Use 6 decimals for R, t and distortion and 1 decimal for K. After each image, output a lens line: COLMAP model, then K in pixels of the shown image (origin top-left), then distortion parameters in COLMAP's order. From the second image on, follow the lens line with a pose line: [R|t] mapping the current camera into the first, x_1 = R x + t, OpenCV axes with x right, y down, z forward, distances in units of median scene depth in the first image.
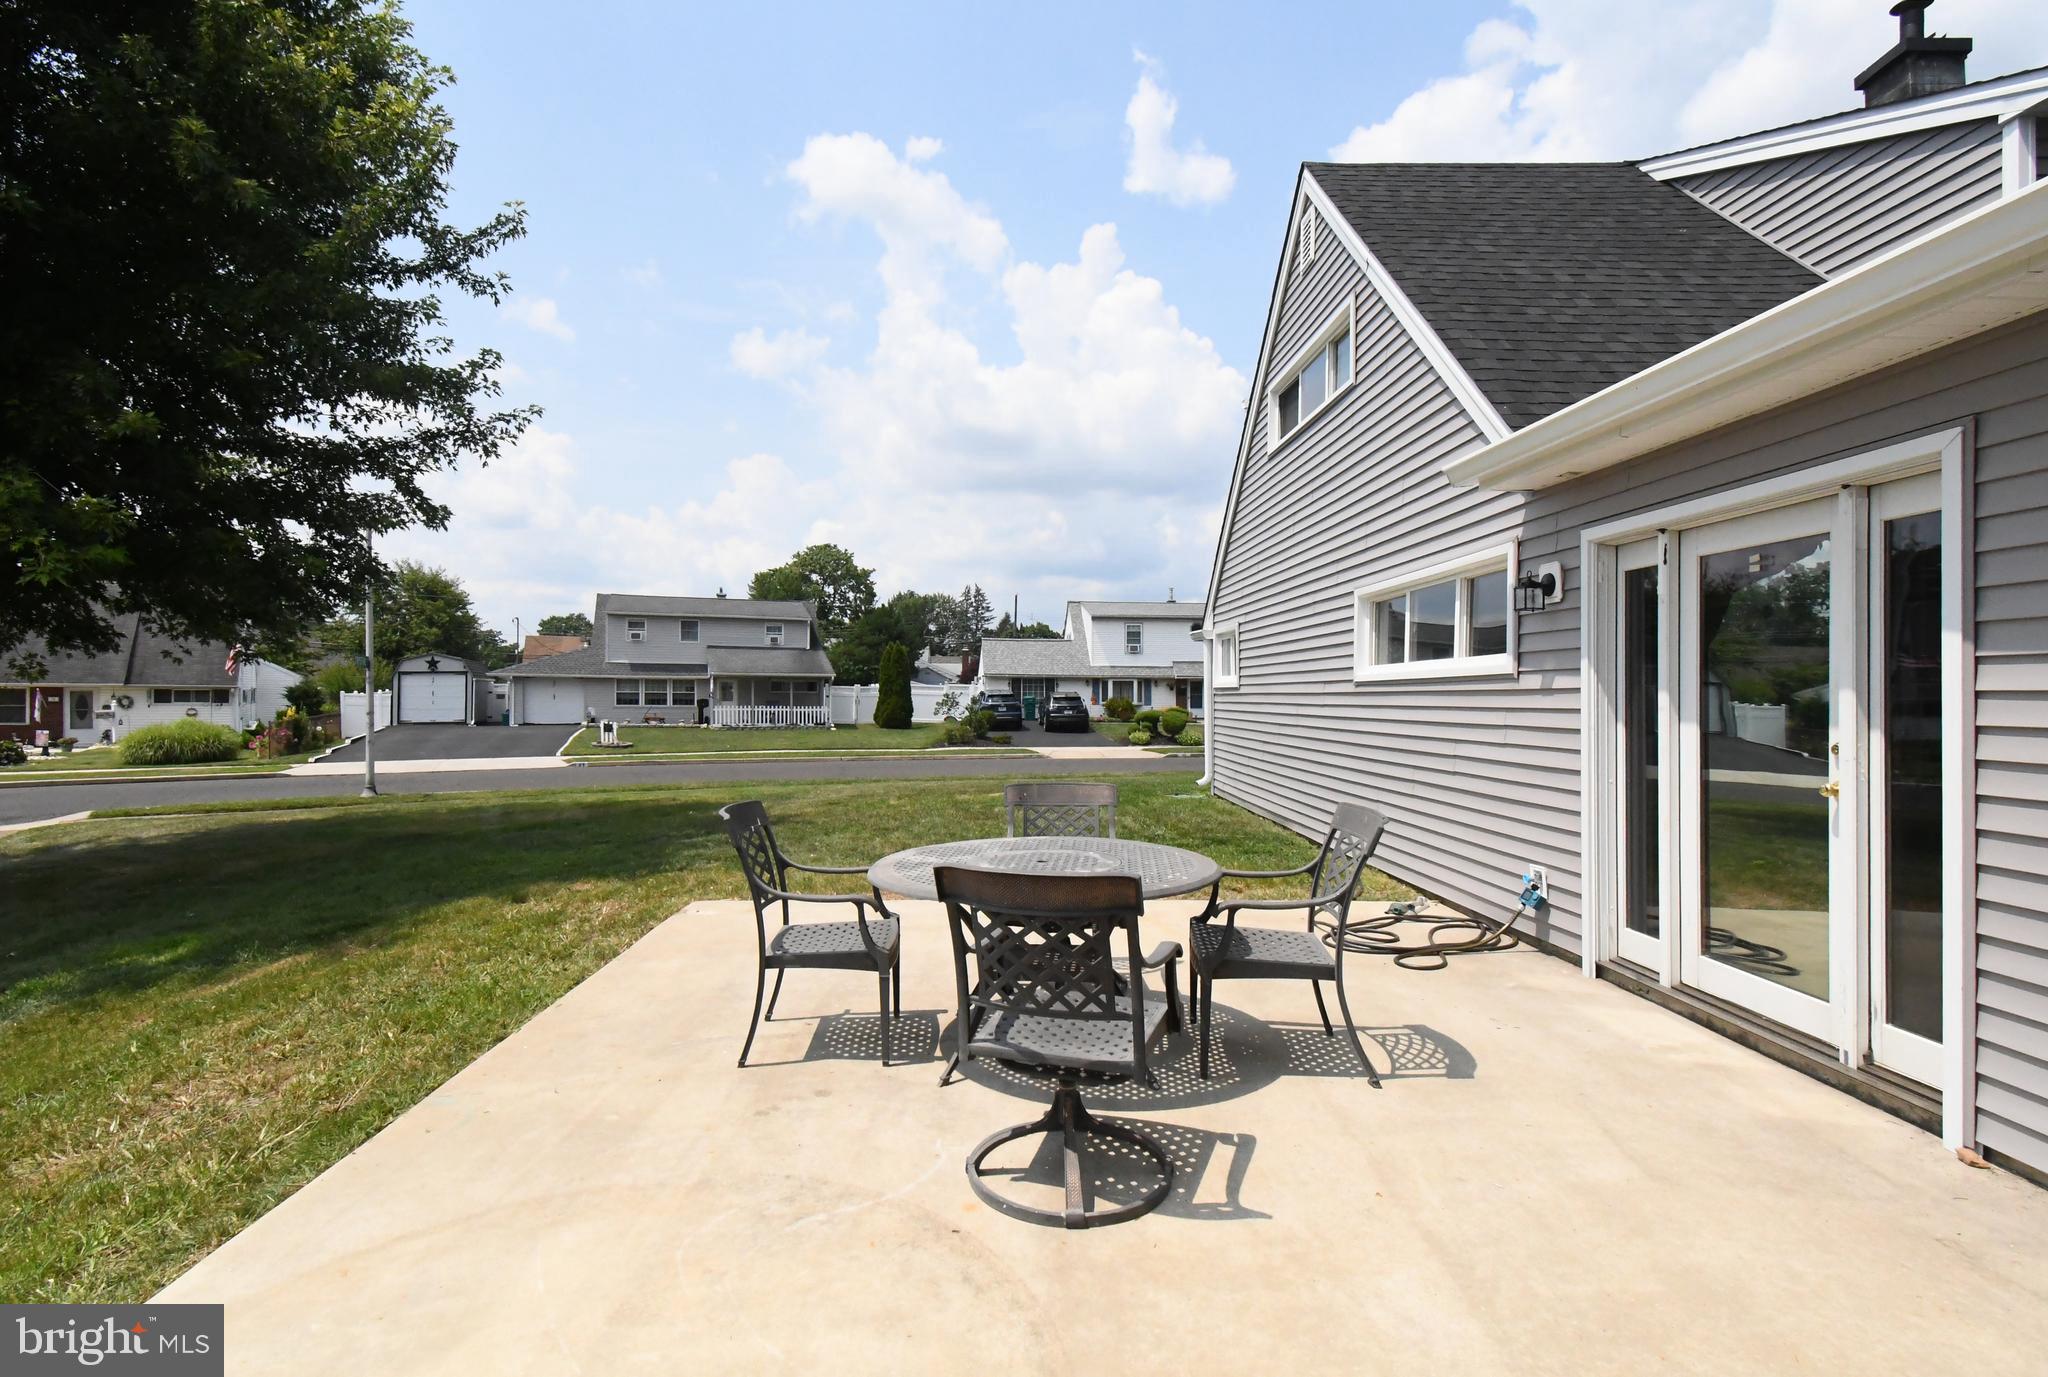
lens RADIAL K [[969.5, 0, 1015.7], [0, 969.5, 678.0], [0, 0, 1]] dist [0.000738, -0.000594]
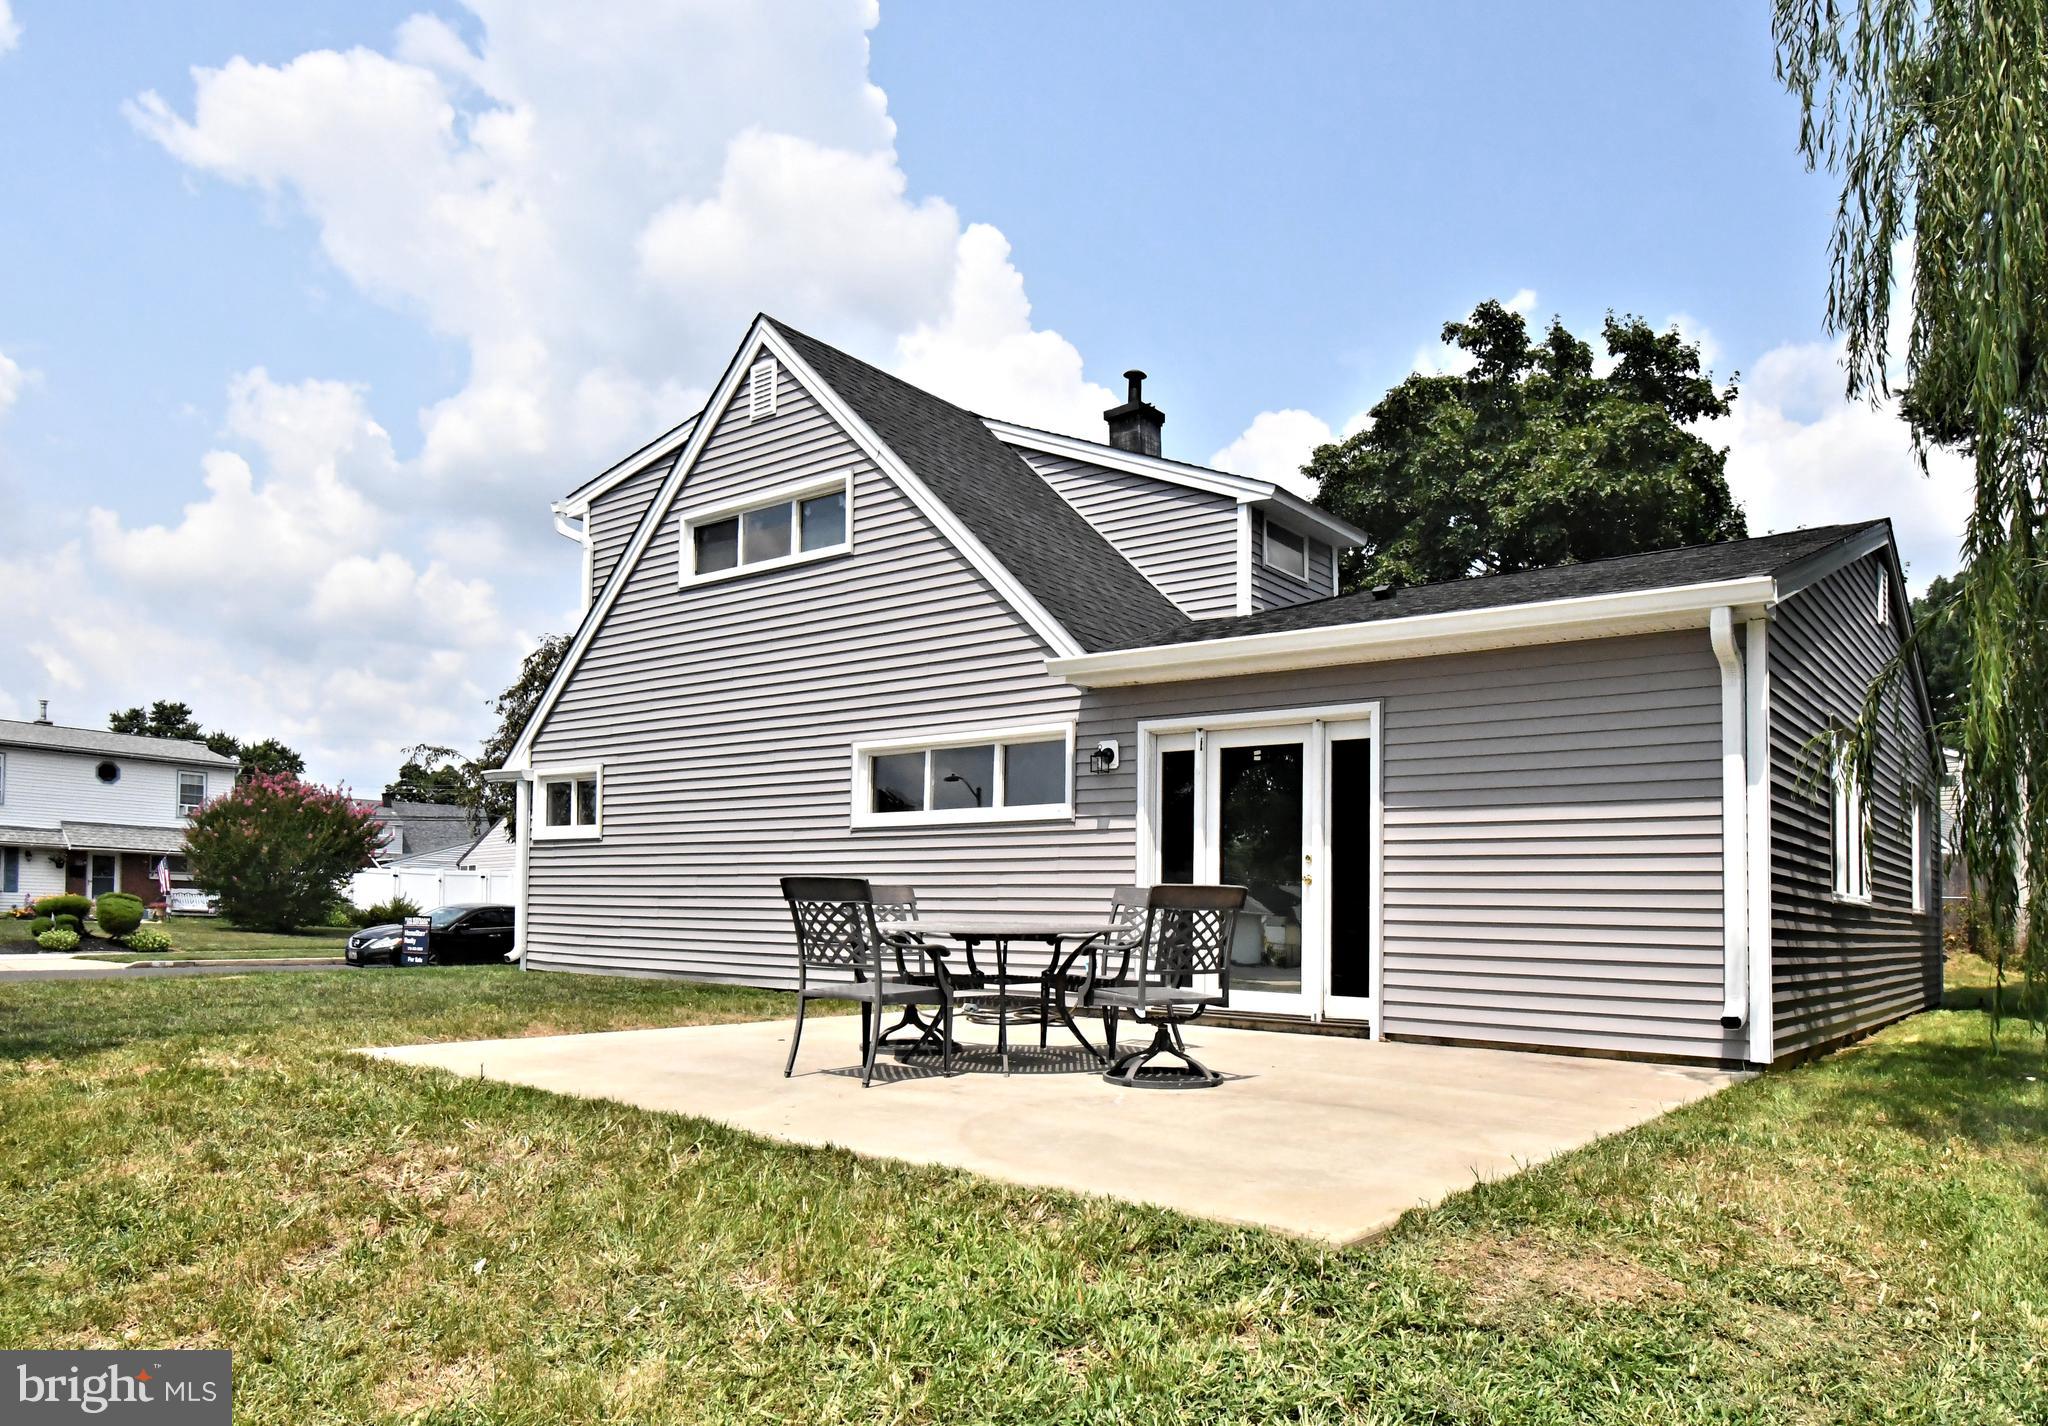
lens RADIAL K [[1372.3, 0, 1023.3], [0, 1372.3, 718.8], [0, 0, 1]] dist [-0.011157, -0.001665]
pose [[0.631772, 0.119443, 0.765897, -1.026759], [-0.029255, 0.991027, -0.130420, 0.111124], [-0.774602, 0.059989, 0.629598, -0.171181]]
